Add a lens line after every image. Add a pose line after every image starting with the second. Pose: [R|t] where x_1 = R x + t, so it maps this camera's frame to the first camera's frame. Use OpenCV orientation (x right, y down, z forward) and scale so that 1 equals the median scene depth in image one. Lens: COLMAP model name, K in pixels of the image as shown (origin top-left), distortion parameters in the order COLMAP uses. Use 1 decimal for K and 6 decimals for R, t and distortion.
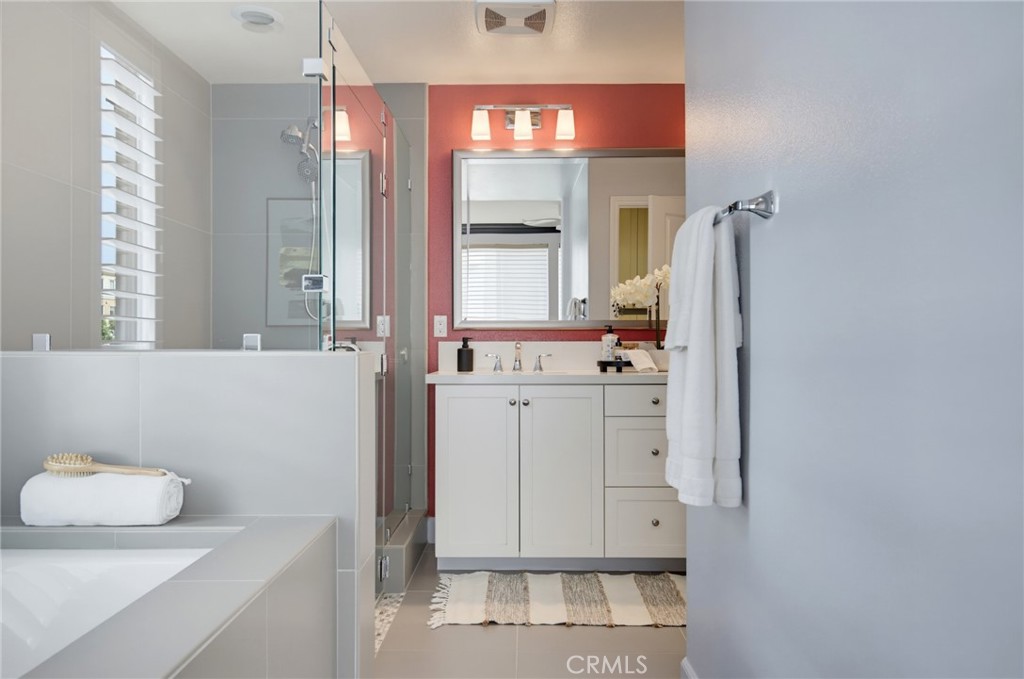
lens RADIAL K [[791.1, 0, 511.8], [0, 791.1, 341.8], [0, 0, 1]] dist [0.001176, 0.000117]
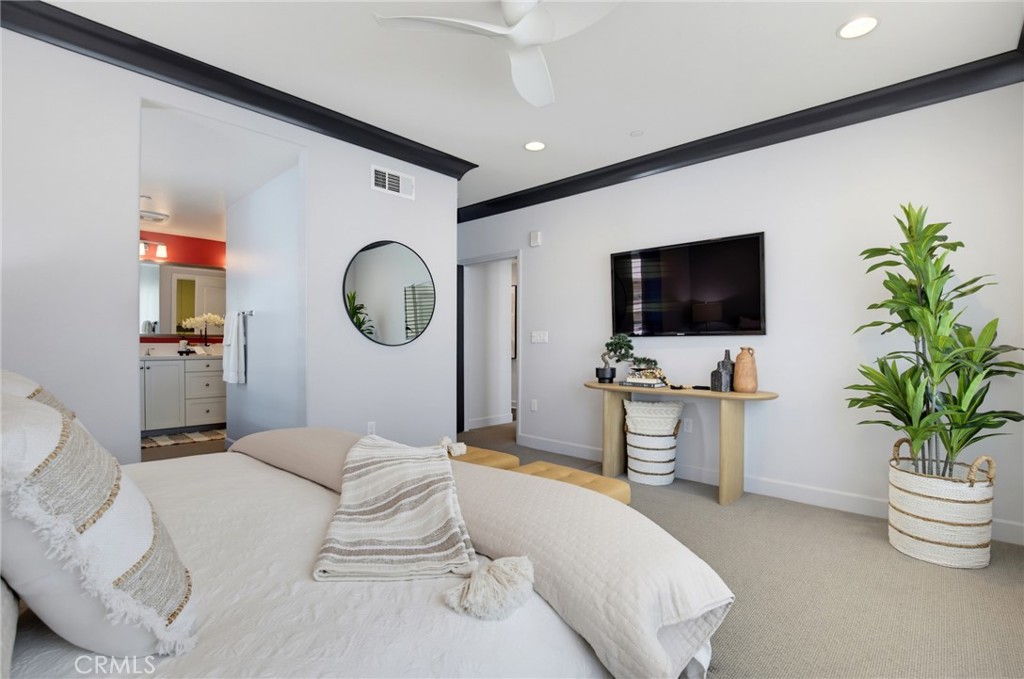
lens RADIAL K [[477.8, 0, 509.1], [0, 477.8, 344.0], [0, 0, 1]] dist [-0.012072, -0.000047]
pose [[0.693412, 0.002310, 0.720538, -0.254764], [-0.003859, 0.999992, 0.000508, -0.002255], [-0.720531, -0.003133, 0.693415, -0.803011]]
